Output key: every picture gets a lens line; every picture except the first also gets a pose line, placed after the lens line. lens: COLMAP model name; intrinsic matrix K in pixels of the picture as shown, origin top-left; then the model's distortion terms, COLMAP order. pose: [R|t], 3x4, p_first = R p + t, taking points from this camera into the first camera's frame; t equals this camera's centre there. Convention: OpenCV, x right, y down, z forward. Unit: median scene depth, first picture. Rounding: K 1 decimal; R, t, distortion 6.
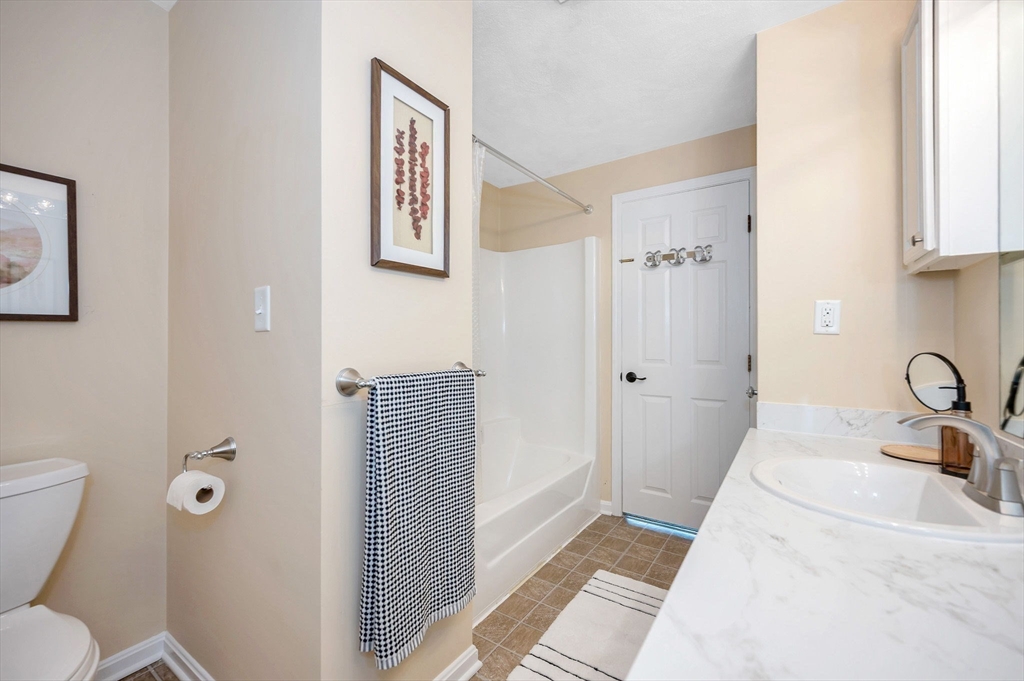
lens RADIAL K [[421.7, 0, 507.9], [0, 421.7, 341.5], [0, 0, 1]] dist [0.000926, 0.000073]
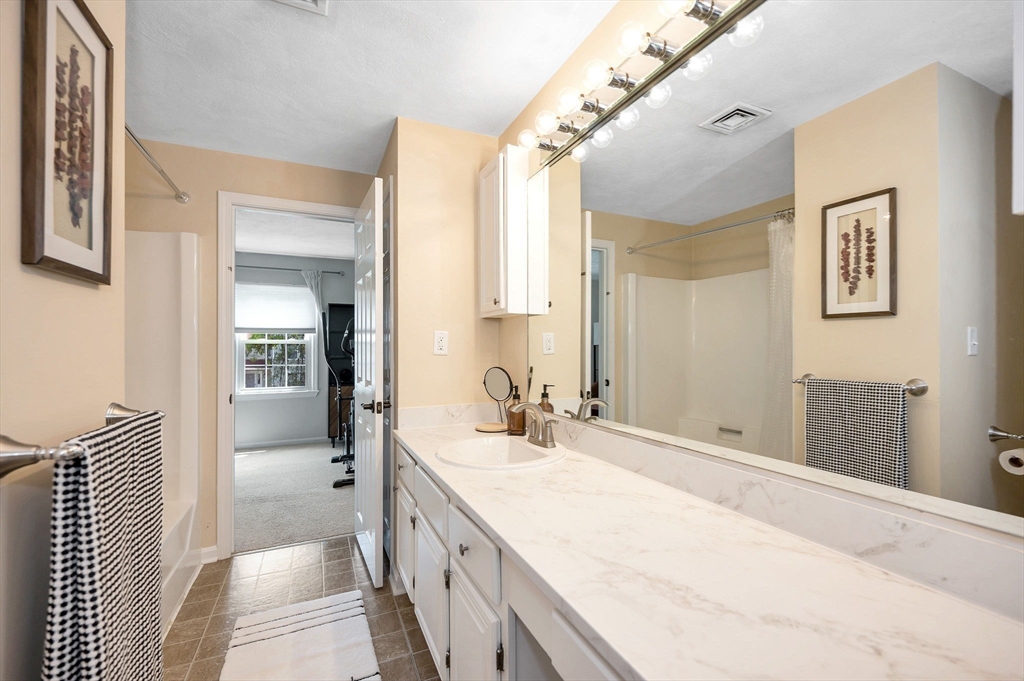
lens RADIAL K [[437.3, 0, 513.4], [0, 437.3, 346.5], [0, 0, 1]] dist [0.000190, -0.000184]
pose [[0.505728, 0.001174, 0.862692, -0.399240], [0.001690, 0.999996, -0.002352, -0.042282], [-0.862692, 0.002648, 0.505724, 0.040961]]
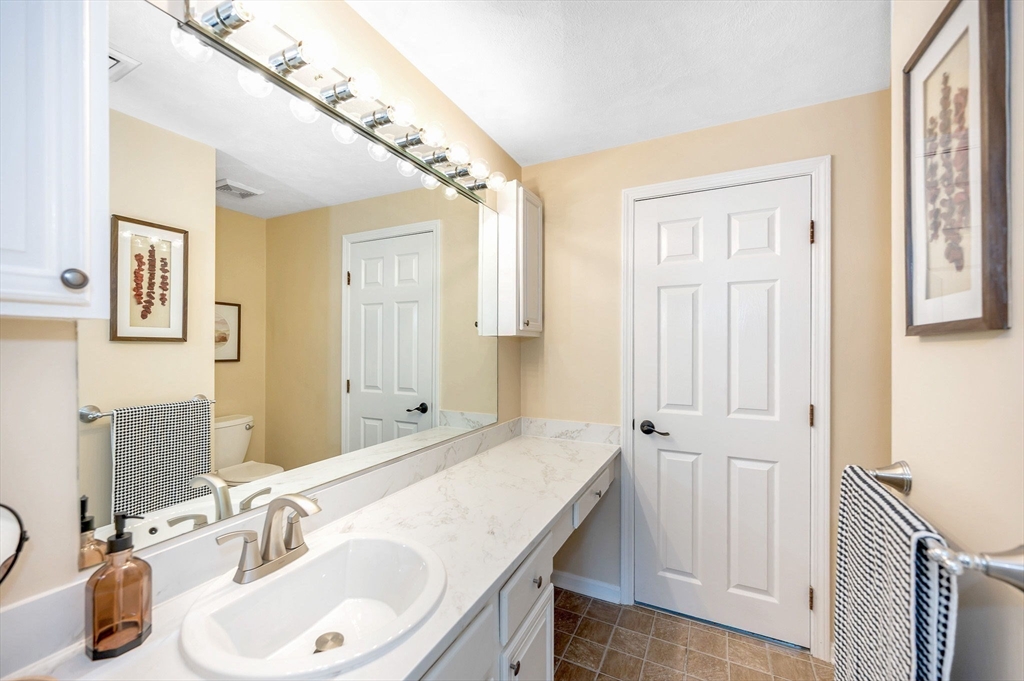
lens RADIAL K [[421.7, 0, 507.9], [0, 421.7, 341.5], [0, 0, 1]] dist [0.000926, 0.000073]
pose [[-0.990622, 0.002106, -0.136612, 0.397607], [0.002919, 0.999979, -0.005755, -0.125784], [0.136597, -0.006099, -0.990608, 1.297162]]
